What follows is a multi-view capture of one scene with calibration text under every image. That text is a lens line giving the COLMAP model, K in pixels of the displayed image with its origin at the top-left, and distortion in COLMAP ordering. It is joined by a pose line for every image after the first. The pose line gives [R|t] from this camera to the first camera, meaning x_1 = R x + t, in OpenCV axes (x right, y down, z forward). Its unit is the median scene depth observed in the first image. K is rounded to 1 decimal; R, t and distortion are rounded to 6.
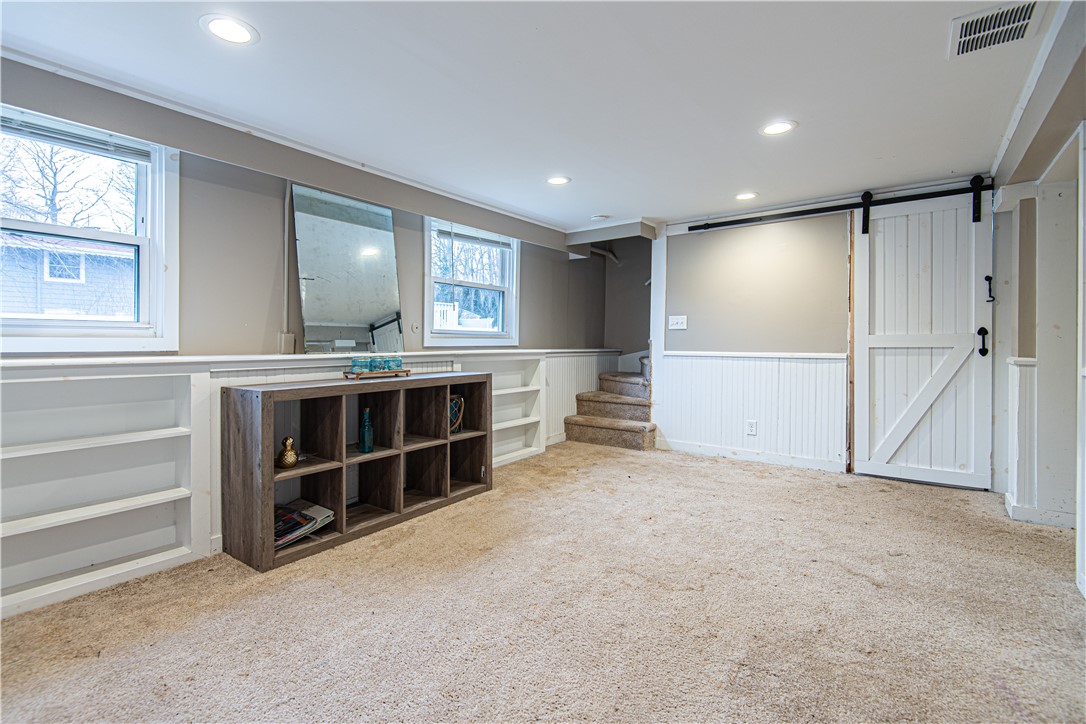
lens RADIAL K [[507.1, 0, 535.1], [0, 507.1, 349.0], [0, 0, 1]] dist [0.030083, -0.019777]
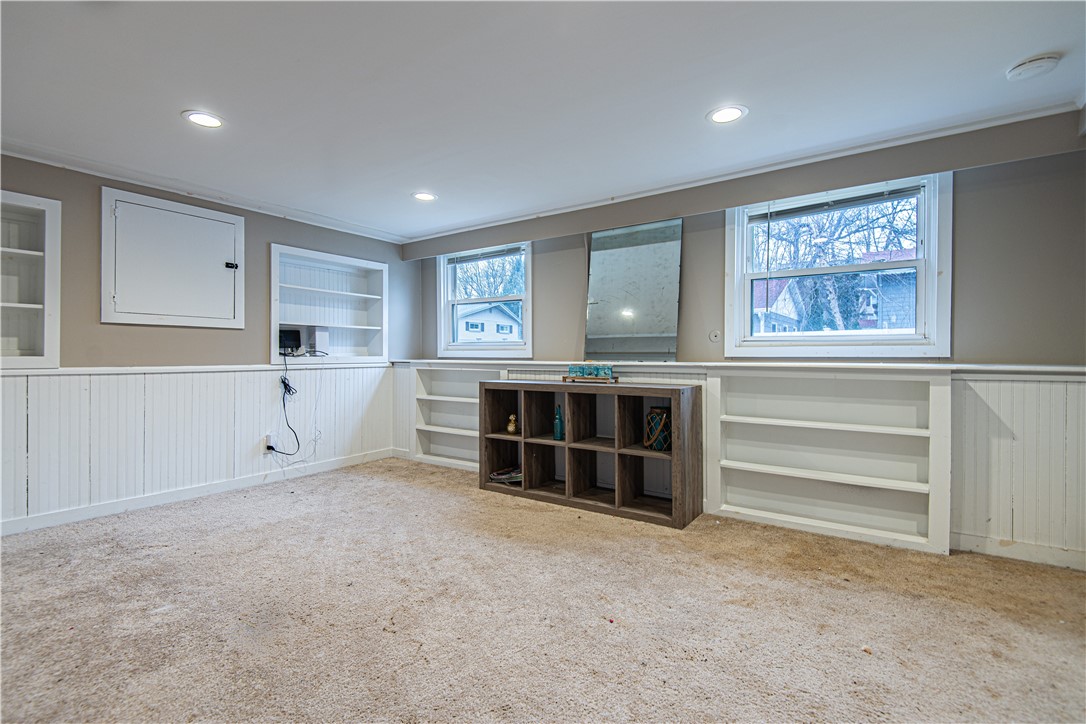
lens RADIAL K [[507.1, 0, 535.1], [0, 507.1, 349.0], [0, 0, 1]] dist [0.030083, -0.019777]
pose [[0.012230, -0.000532, -0.999925, 0.898237], [-0.006089, 0.999981, -0.000607, -0.021261], [0.999907, 0.006096, 0.012227, 0.899081]]
